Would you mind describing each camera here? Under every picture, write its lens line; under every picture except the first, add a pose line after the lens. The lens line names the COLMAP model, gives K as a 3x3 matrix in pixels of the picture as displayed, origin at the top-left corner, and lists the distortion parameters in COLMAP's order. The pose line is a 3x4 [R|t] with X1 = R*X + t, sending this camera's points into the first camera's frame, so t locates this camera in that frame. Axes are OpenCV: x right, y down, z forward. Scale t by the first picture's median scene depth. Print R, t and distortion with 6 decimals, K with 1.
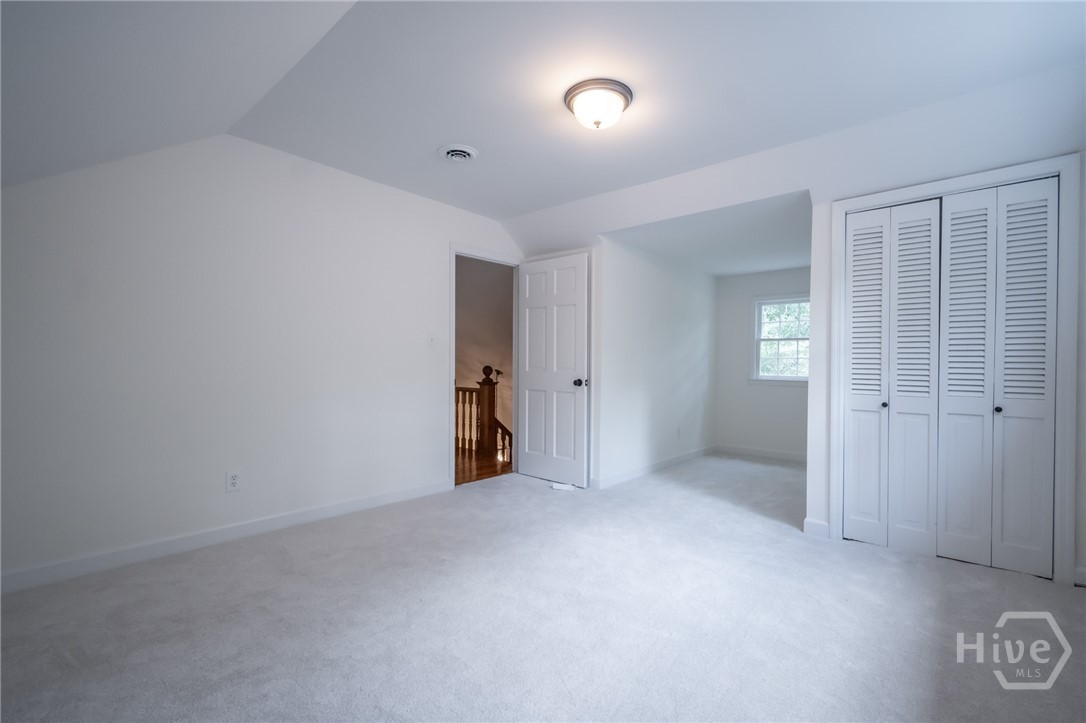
lens RADIAL K [[482.9, 0, 543.0], [0, 482.9, 361.5], [0, 0, 1]] dist [0.000996, -0.000488]
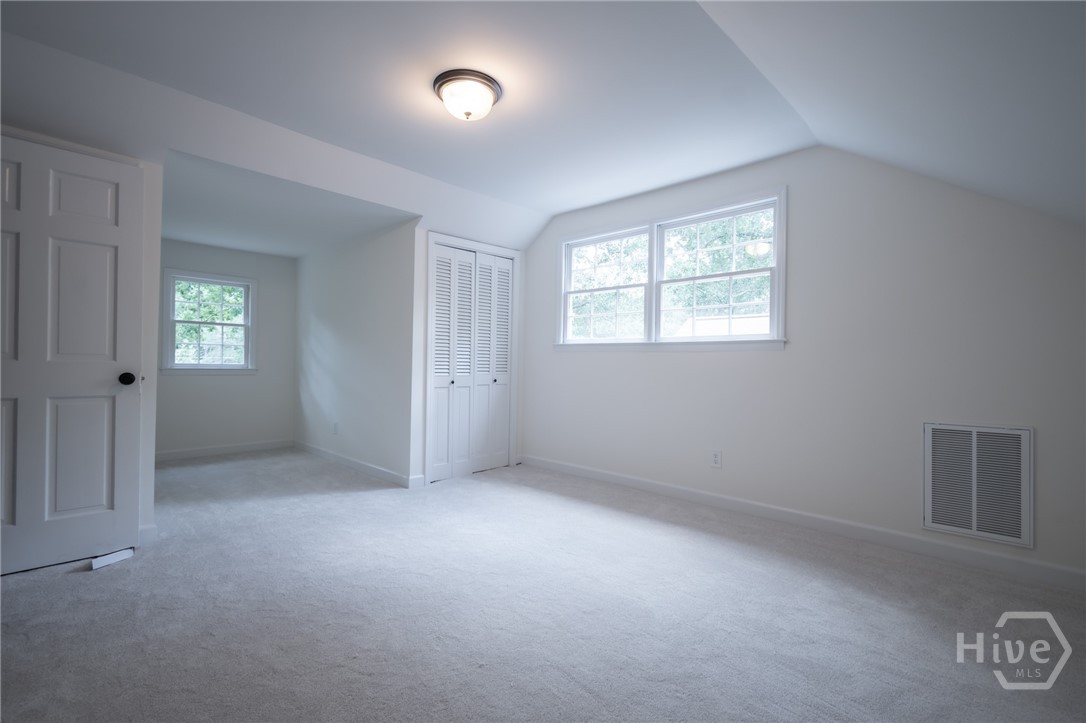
lens RADIAL K [[482.9, 0, 543.0], [0, 482.9, 361.5], [0, 0, 1]] dist [0.000996, -0.000488]
pose [[0.039804, -0.007359, 0.999180, -0.726904], [-0.022435, 0.999714, 0.008257, 0.007917], [-0.998956, -0.022746, 0.039628, 0.647012]]
